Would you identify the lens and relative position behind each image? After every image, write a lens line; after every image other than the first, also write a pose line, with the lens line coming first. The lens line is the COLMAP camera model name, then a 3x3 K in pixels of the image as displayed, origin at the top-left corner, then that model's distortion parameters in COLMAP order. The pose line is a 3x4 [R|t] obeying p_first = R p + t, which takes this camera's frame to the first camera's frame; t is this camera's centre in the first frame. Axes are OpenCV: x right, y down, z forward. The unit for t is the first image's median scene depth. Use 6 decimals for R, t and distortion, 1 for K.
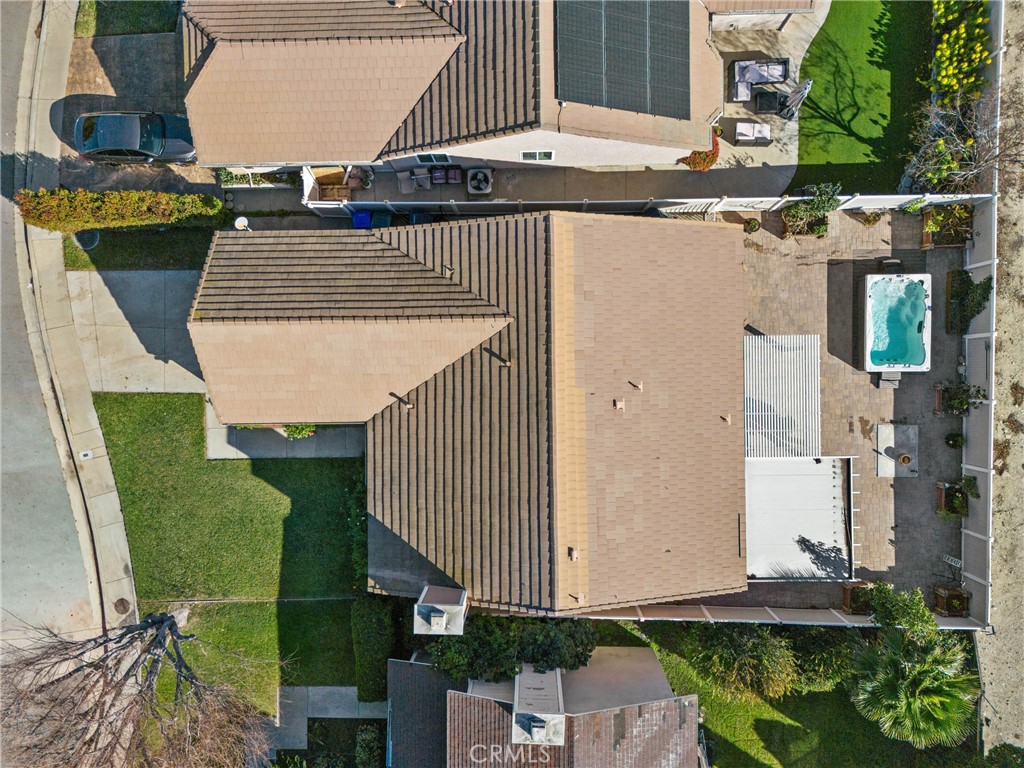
lens RADIAL K [[751.2, 0, 512.0], [0, 751.2, 384.0], [0, 0, 1]] dist [0.079811, -0.080708]
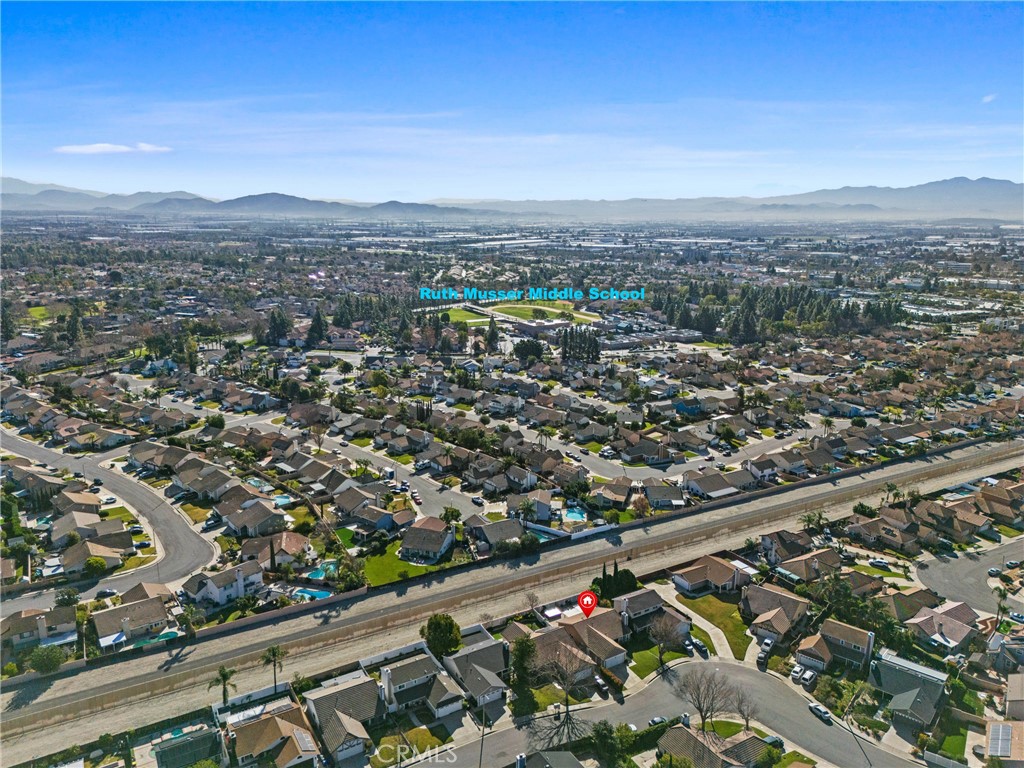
lens RADIAL K [[751.2, 0, 512.0], [0, 751.2, 384.0], [0, 0, 1]] dist [0.079811, -0.080708]
pose [[-0.516018, -0.173594, 0.838803, -4.686849], [0.856320, -0.128547, 0.500191, -3.556108], [0.020995, 0.976392, 0.214984, -2.497203]]
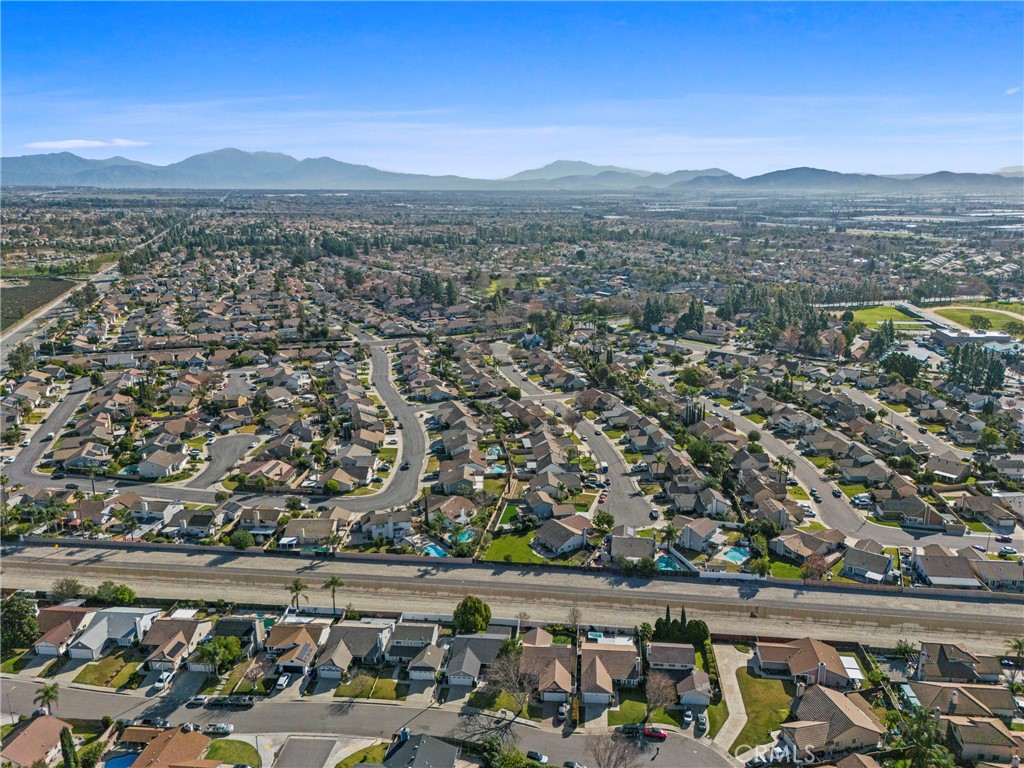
lens RADIAL K [[763.5, 0, 512.0], [0, 763.5, 384.0], [0, 0, 1]] dist [0.074269, -0.070692]
pose [[0.107207, -0.228779, 0.967557, -5.736897], [0.994051, 0.005870, -0.108754, -0.087116], [0.019201, 0.973461, 0.228047, -2.779696]]
